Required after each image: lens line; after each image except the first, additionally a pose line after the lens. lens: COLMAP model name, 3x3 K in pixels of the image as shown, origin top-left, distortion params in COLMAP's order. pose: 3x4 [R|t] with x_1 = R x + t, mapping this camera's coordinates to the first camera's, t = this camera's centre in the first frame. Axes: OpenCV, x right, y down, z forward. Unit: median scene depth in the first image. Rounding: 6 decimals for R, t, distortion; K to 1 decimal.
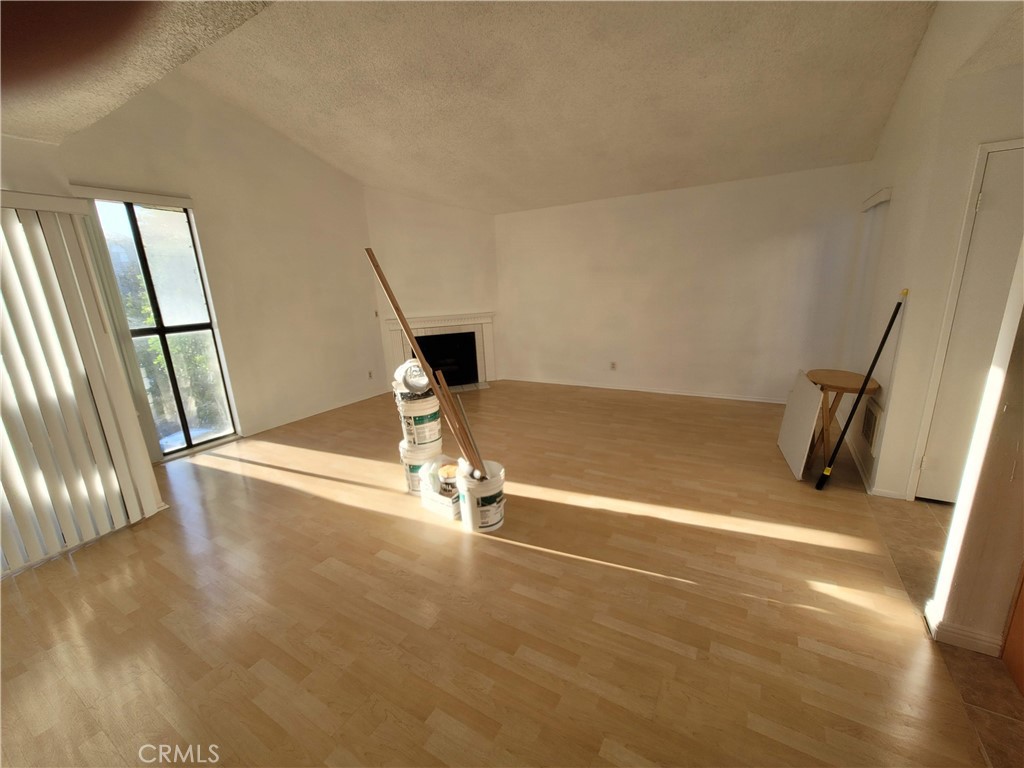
lens RADIAL K [[413.4, 0, 515.6], [0, 413.4, 383.6], [0, 0, 1]] dist [-0.005036, 0.000126]
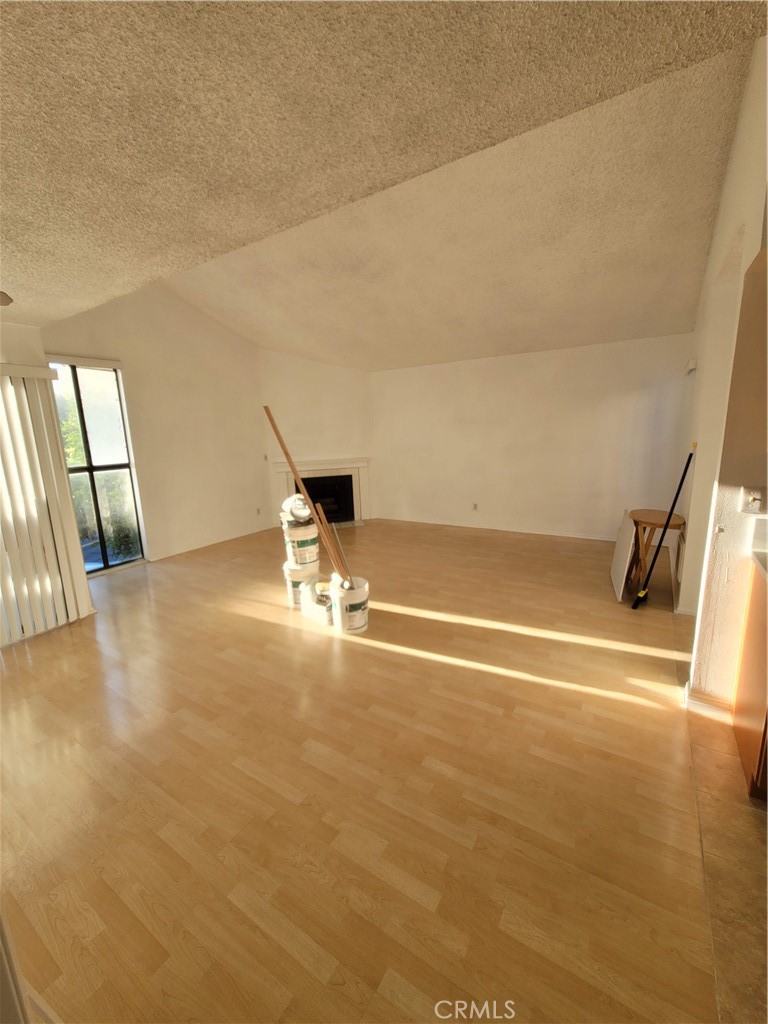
lens RADIAL K [[413.4, 0, 381.1], [0, 413.4, 511.0], [0, 0, 1]] dist [-0.005036, 0.000126]
pose [[0.999132, 0.017505, -0.037811, 0.047656], [-0.019115, 0.998908, -0.042631, 0.039195], [0.037023, 0.043317, 0.998375, -0.221073]]
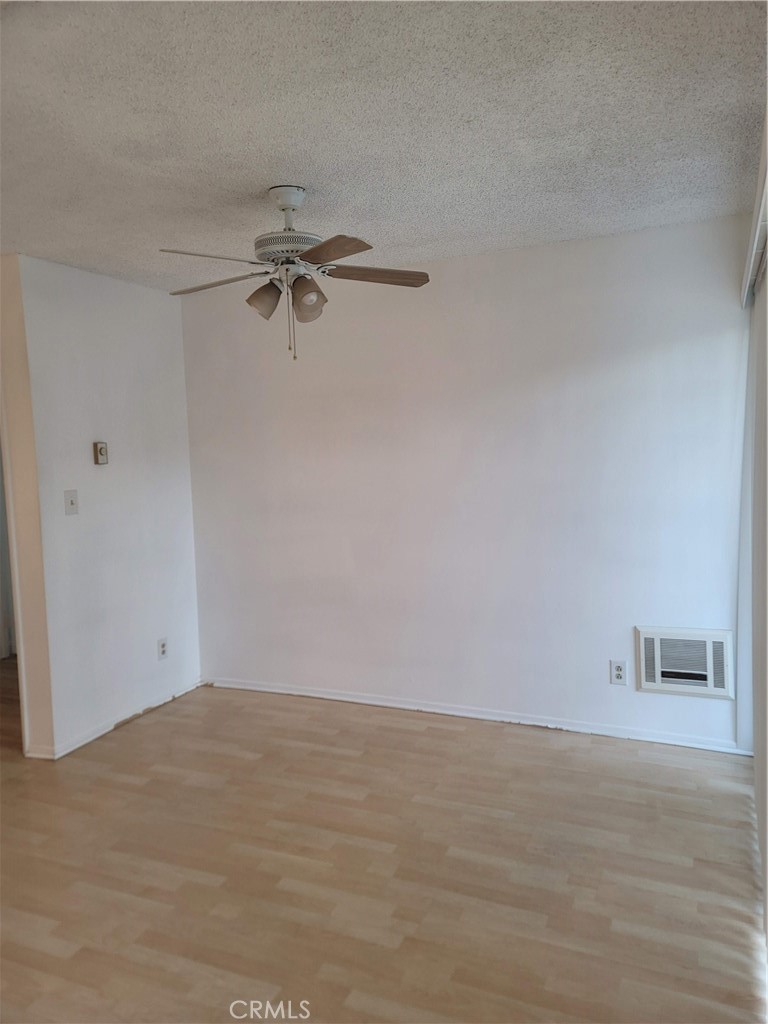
lens RADIAL K [[740.2, 0, 378.8], [0, 740.2, 514.4], [0, 0, 1]] dist [0.064830, -0.039281]
pose [[-0.990837, 0.086310, -0.103884, -0.650528], [0.047973, 0.943920, 0.326670, -0.271857], [0.126253, 0.318693, -0.939412, 1.236411]]
